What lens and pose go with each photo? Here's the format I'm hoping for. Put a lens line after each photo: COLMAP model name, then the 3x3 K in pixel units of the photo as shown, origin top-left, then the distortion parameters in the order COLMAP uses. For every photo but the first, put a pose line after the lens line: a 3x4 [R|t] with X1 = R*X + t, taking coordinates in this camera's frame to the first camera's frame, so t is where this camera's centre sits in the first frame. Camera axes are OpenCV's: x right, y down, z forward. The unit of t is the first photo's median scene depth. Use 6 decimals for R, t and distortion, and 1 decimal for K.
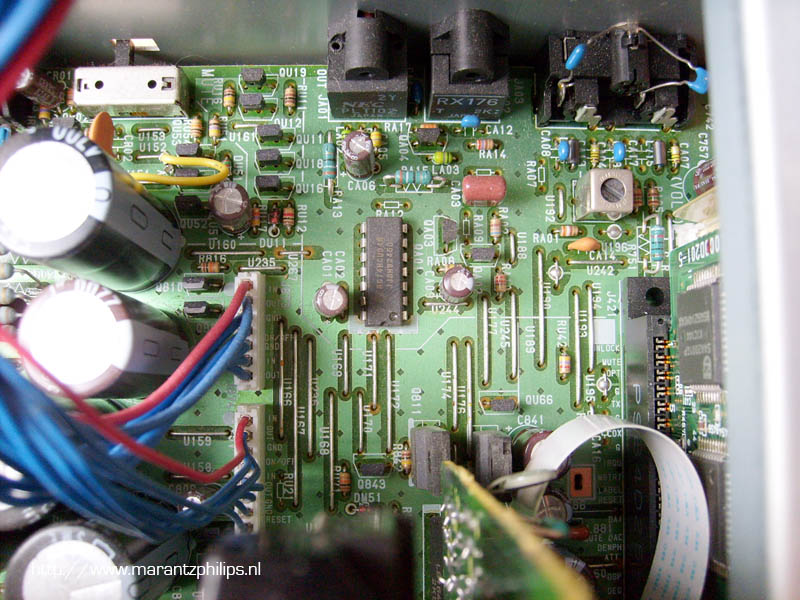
lens RADIAL K [[815.5, 0, 401.2], [0, 815.5, 300.0], [0, 0, 1]] dist [-0.131816, 0.000000]
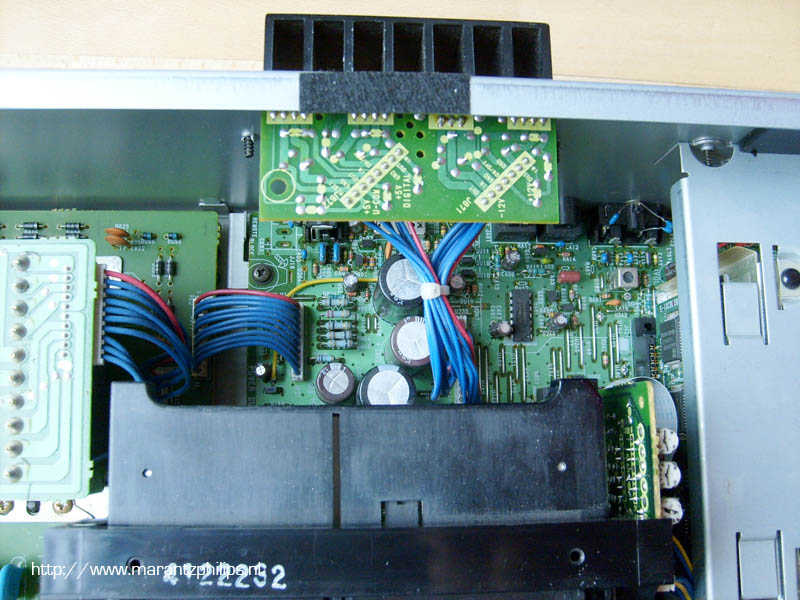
lens RADIAL K [[815.5, 0, 398.9], [0, 815.5, 300.0], [0, 0, 1]] dist [-0.131816, 0.000000]
pose [[0.998944, 0.001408, 0.045912, -0.425687], [0.001949, 0.997331, -0.072988, 0.076358], [-0.045893, 0.073001, 0.996275, -1.057804]]
